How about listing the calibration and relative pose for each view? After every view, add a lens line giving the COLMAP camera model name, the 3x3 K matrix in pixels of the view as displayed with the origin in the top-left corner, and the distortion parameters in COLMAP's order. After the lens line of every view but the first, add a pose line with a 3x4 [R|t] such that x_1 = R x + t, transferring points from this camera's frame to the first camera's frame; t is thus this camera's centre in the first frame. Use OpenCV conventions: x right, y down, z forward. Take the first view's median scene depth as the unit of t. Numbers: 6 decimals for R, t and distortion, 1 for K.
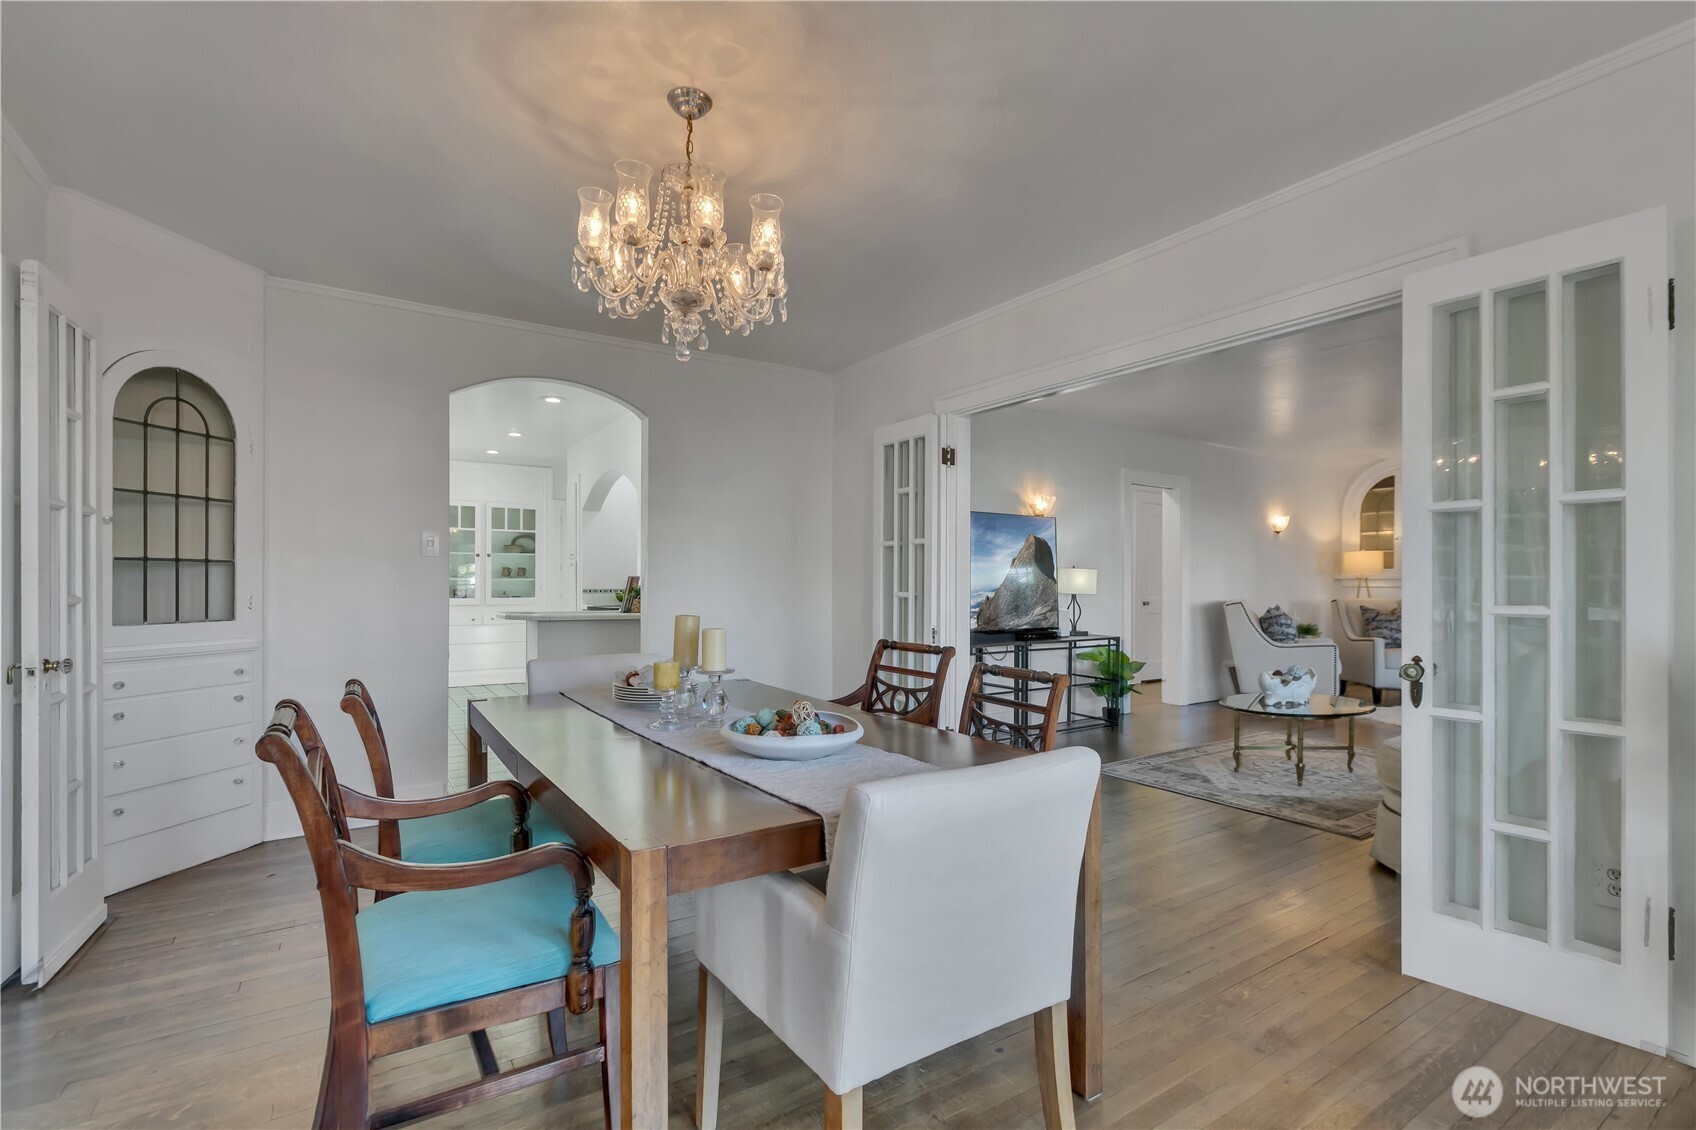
lens RADIAL K [[778.7, 0, 844.5], [0, 778.7, 575.3], [0, 0, 1]] dist [0.019598, 0.000318]
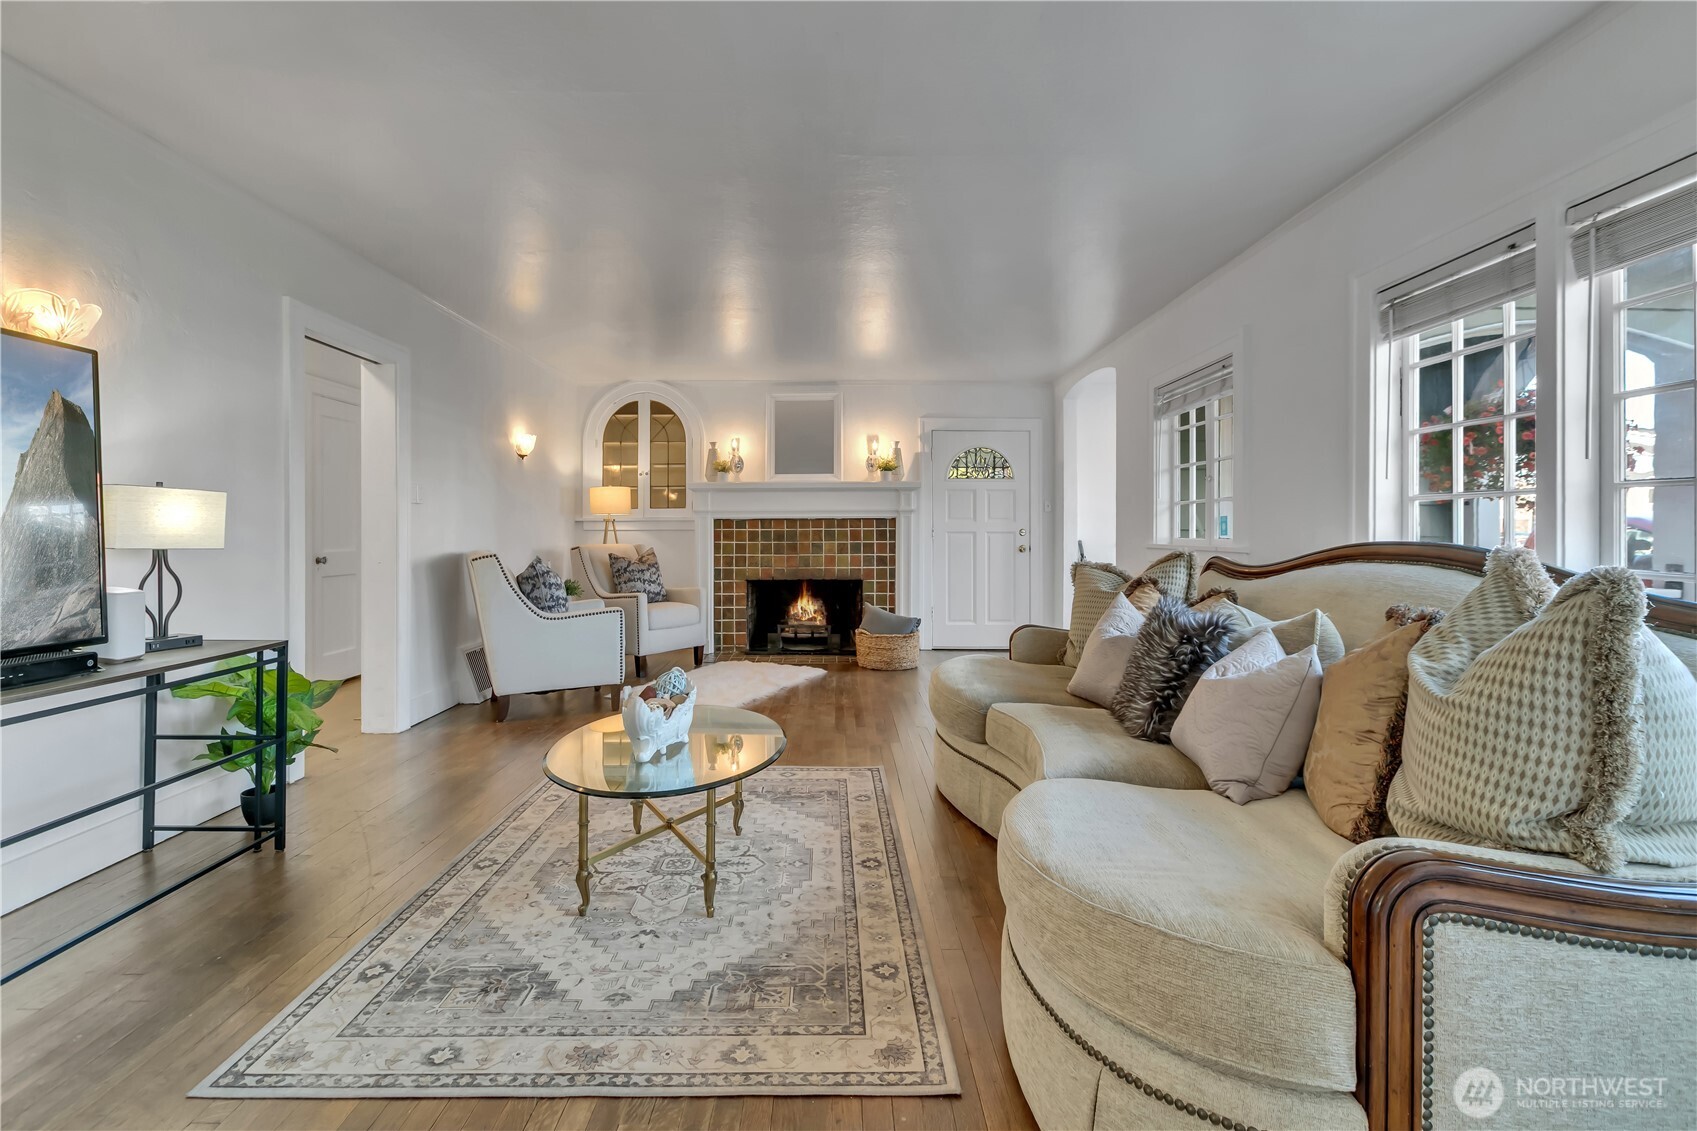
lens RADIAL K [[779.2, 0, 833.5], [0, 779.2, 527.6], [0, 0, 1]] dist [0.019598, 0.000318]
pose [[0.558918, -0.004162, 0.829212, 0.141075], [-0.001770, 0.999979, 0.006212, 0.008544], [-0.829221, -0.004940, 0.558899, 0.451466]]
